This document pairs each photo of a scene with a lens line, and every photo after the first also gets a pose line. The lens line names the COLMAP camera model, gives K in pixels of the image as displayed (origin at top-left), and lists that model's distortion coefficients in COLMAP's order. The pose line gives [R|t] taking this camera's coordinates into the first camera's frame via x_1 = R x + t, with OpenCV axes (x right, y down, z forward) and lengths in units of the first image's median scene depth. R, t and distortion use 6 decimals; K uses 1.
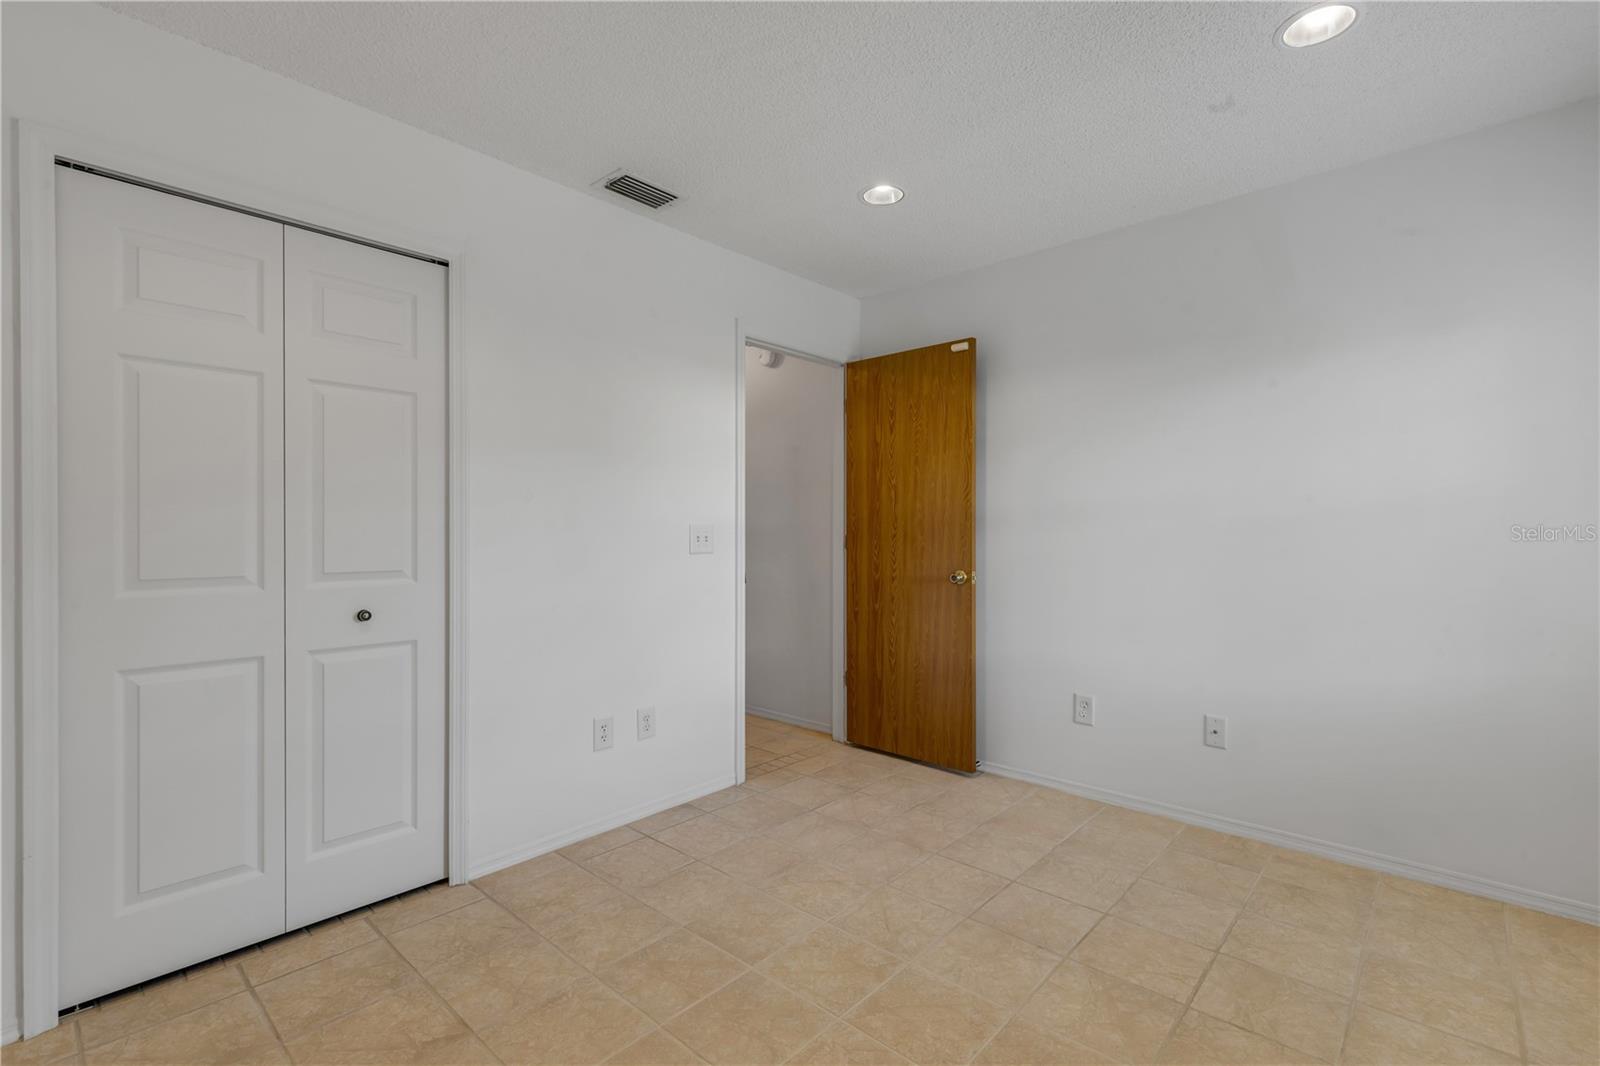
lens RADIAL K [[716.1, 0, 799.9], [0, 716.1, 533.6], [0, 0, 1]] dist [0.000257, -0.002414]
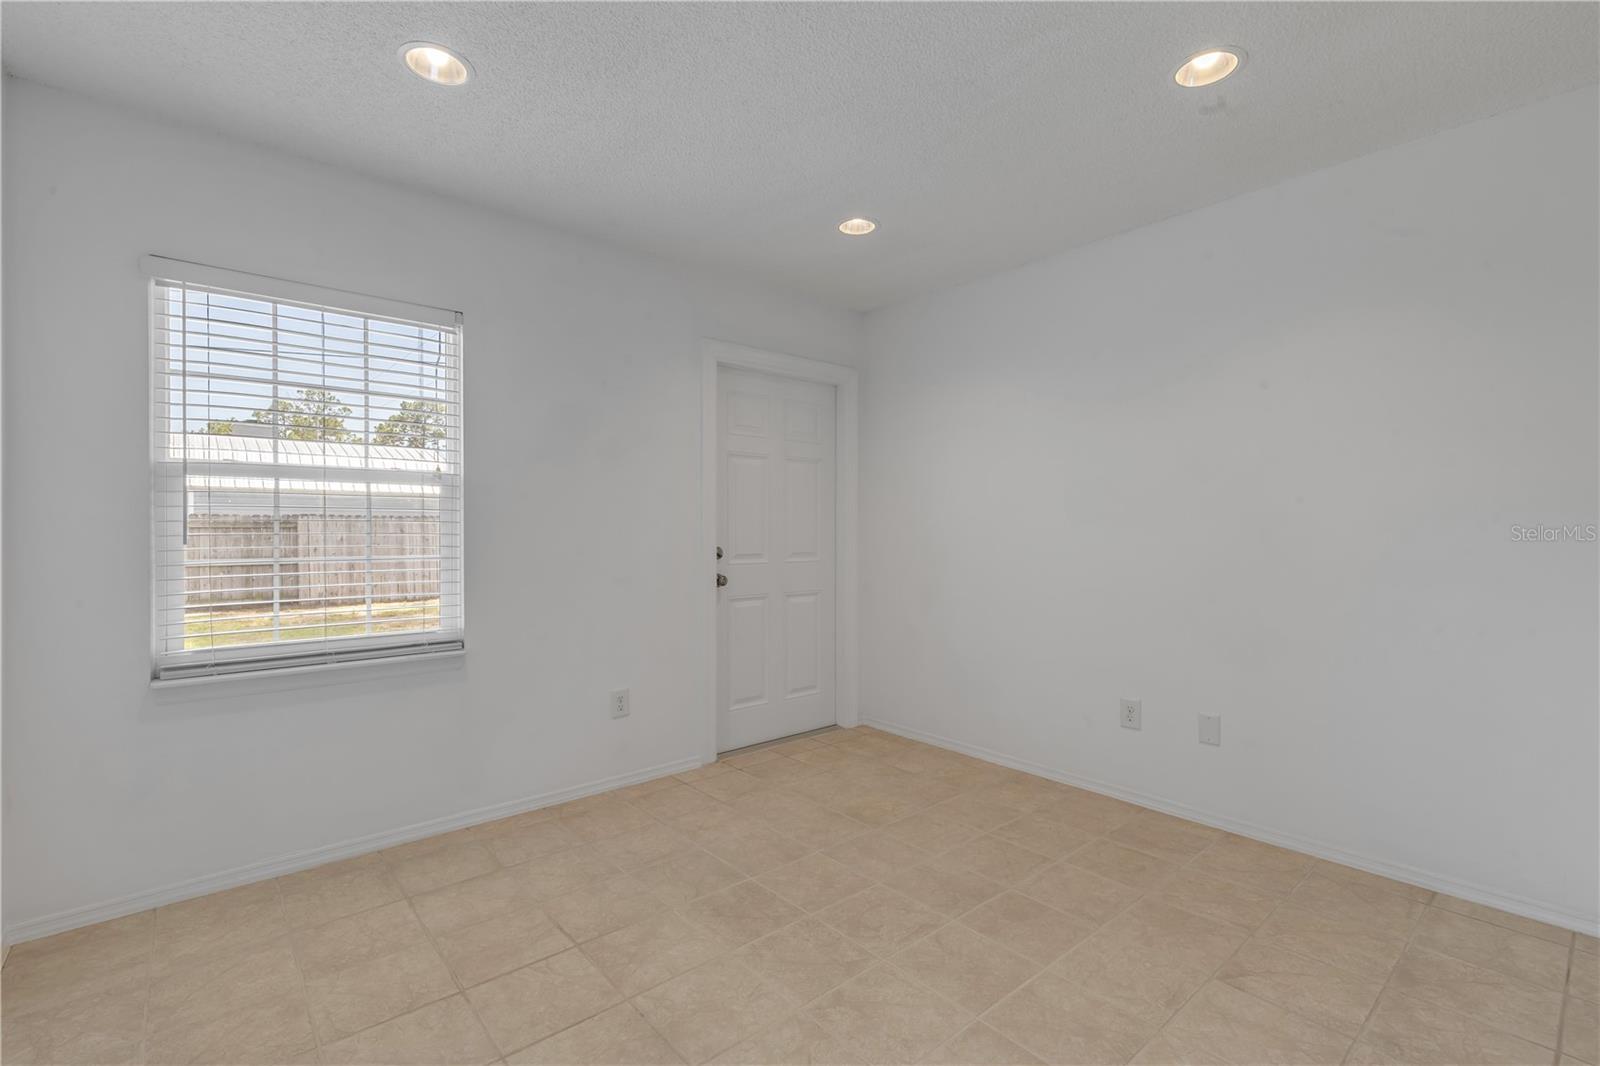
lens RADIAL K [[716.1, 0, 800.0], [0, 716.1, 533.0], [0, 0, 1]] dist [0.000257, -0.002414]
pose [[-0.993789, 0.002220, 0.111255, 0.054653], [0.002237, 0.999997, 0.000029, 0.001164], [-0.111254, 0.000278, -0.993792, 1.965681]]
